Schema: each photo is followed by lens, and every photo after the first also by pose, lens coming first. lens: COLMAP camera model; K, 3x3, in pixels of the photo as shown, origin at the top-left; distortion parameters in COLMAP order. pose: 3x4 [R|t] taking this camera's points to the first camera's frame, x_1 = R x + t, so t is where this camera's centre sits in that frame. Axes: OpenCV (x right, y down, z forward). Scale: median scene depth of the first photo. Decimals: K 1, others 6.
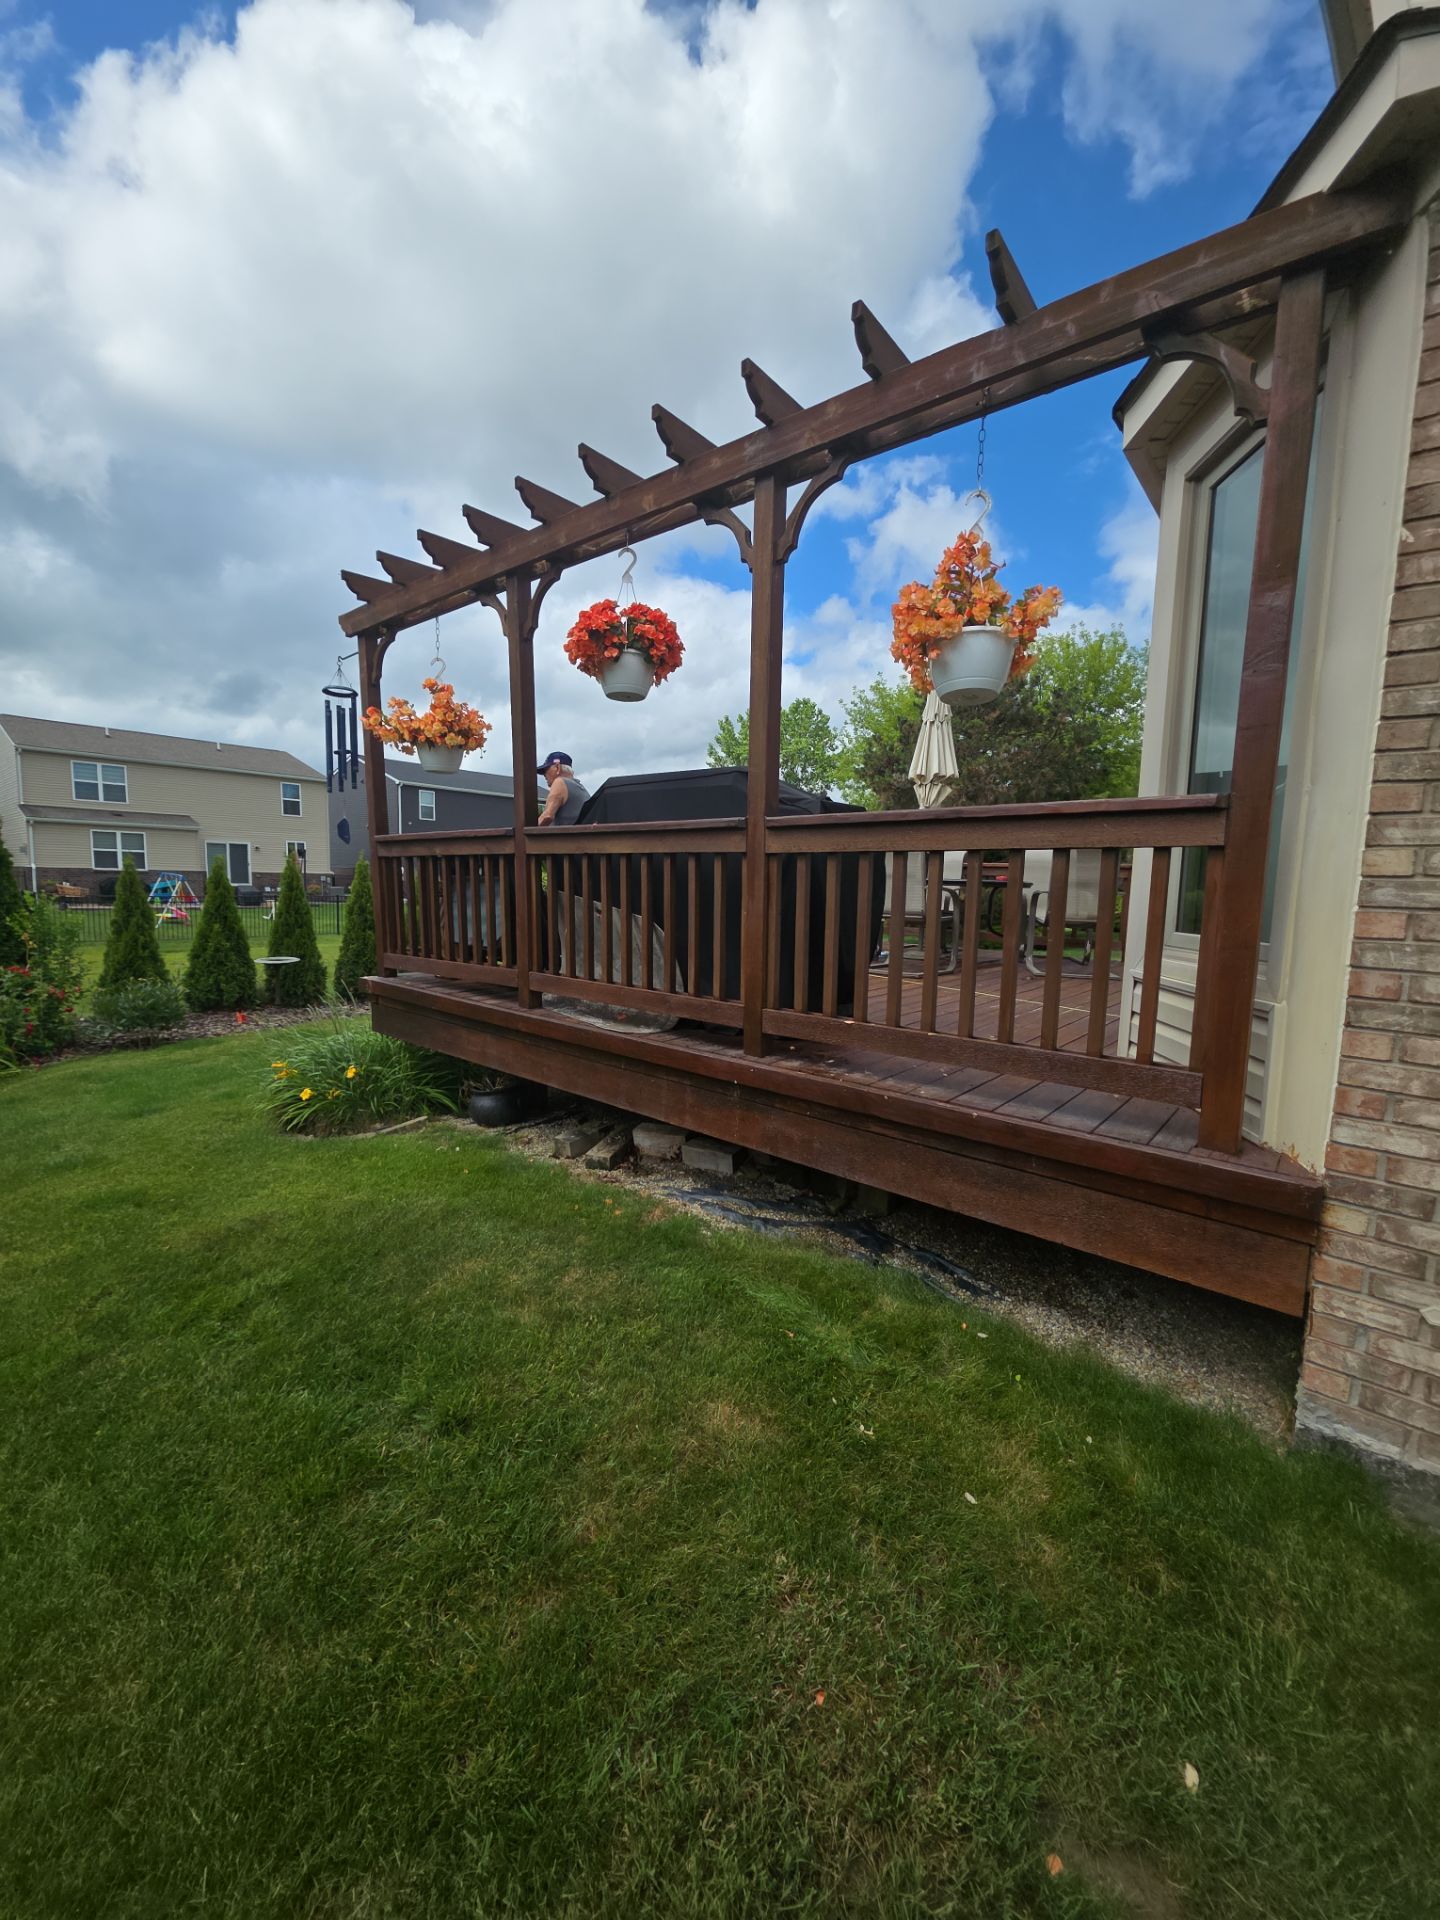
lens RADIAL K [[757.3, 0, 720.4], [0, 757.3, 963.4], [0, 0, 1]] dist [0.002893, -0.000895]
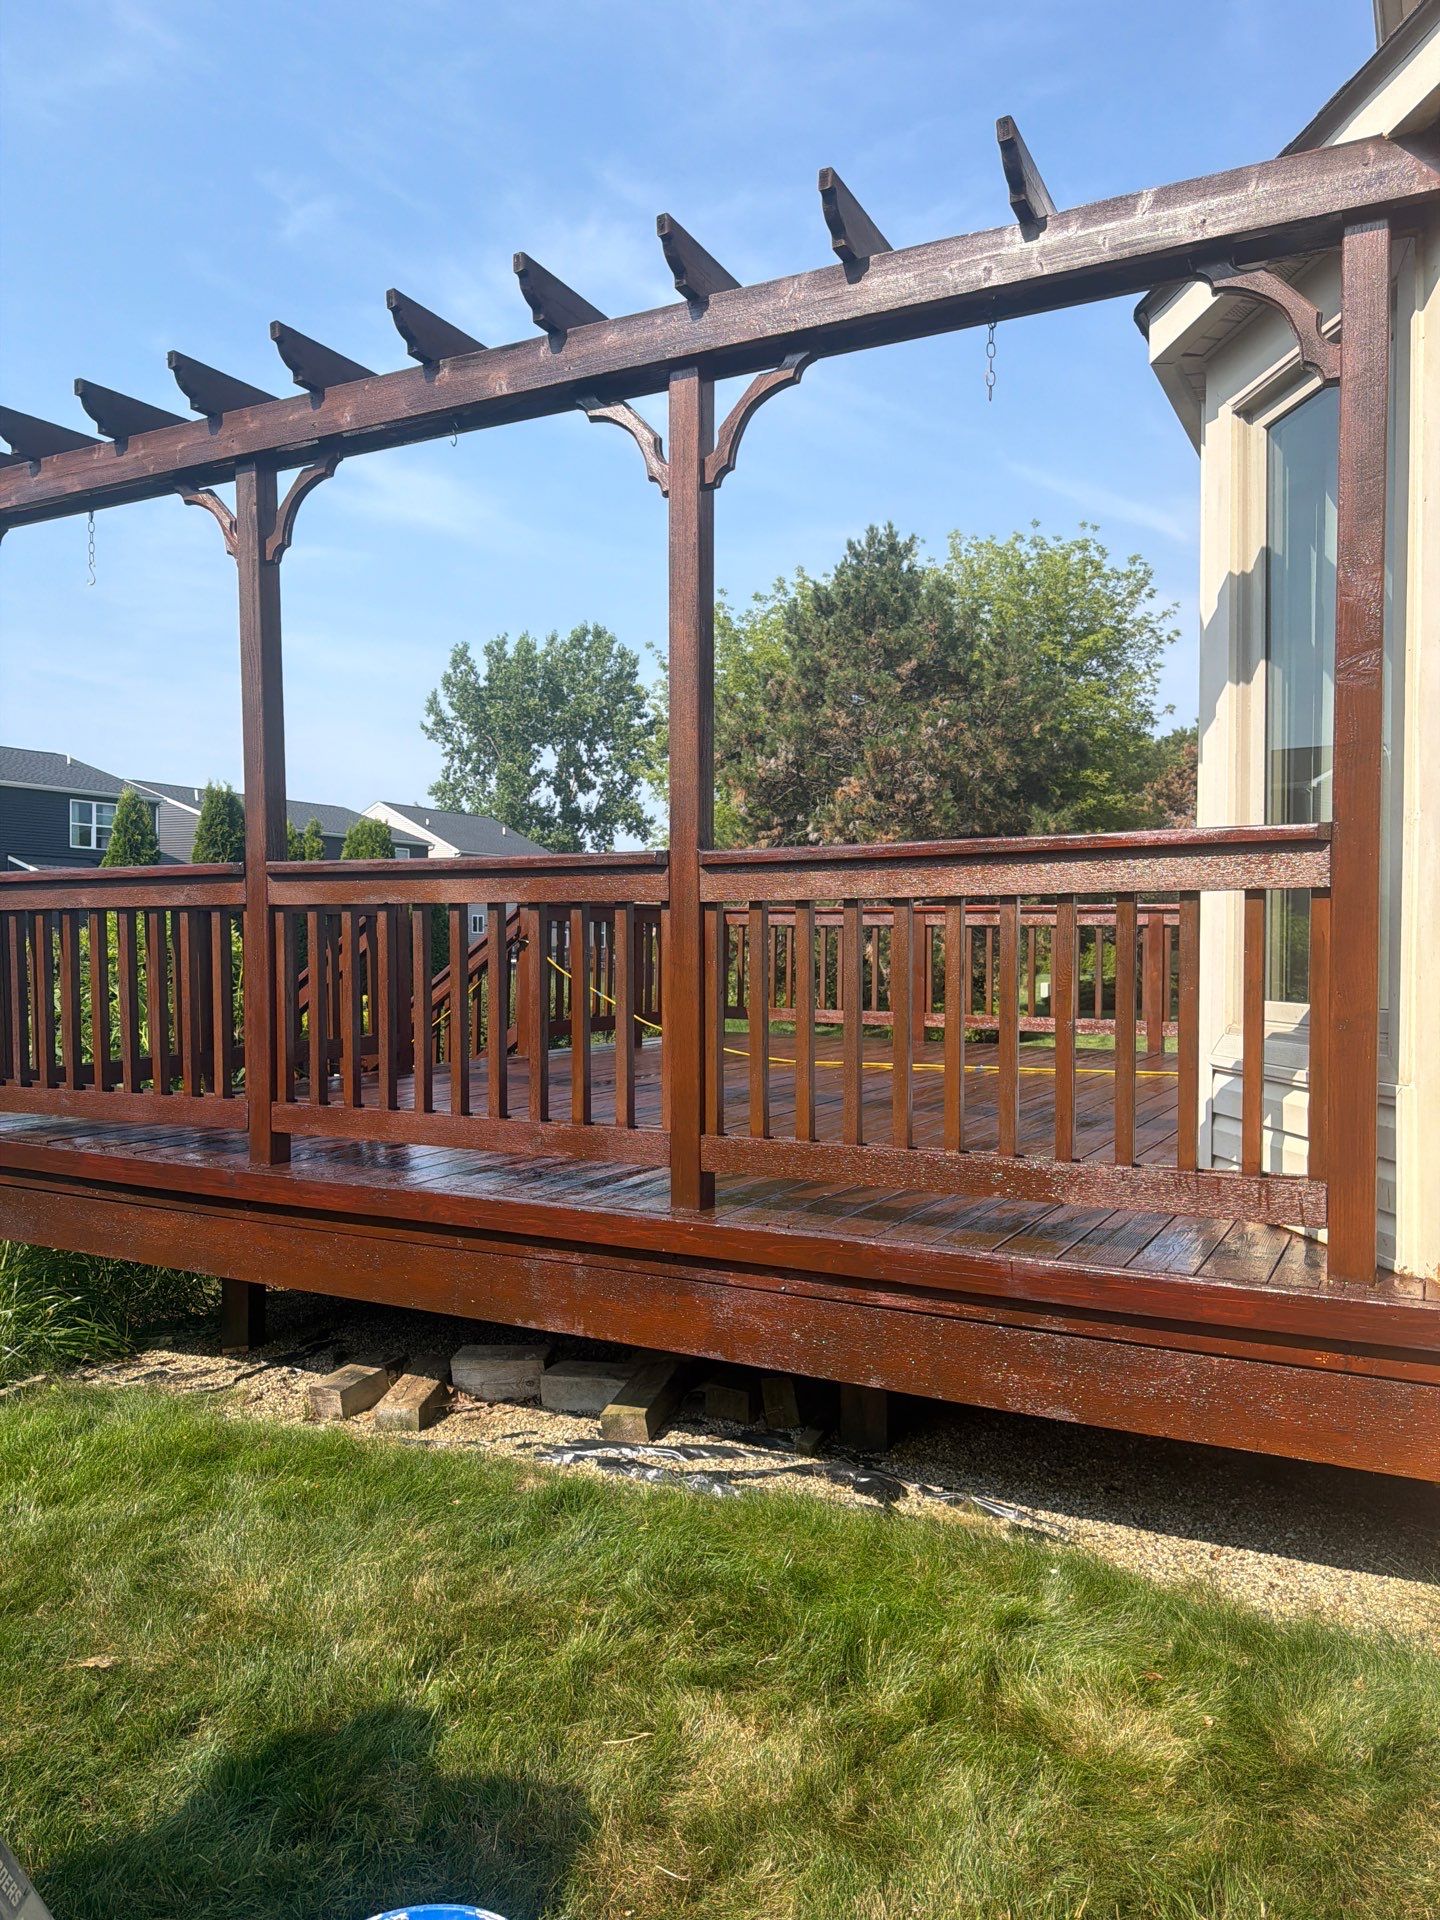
lens RADIAL K [[1353.6, 0, 720.0], [0, 1353.6, 960.0], [0, 0, 1]] dist [0.021389, -0.002146]
pose [[0.980195, -0.019519, 0.197071, -0.146332], [0.038054, 0.995150, -0.090708, 0.014617], [-0.194345, 0.096411, 0.976184, -0.155746]]
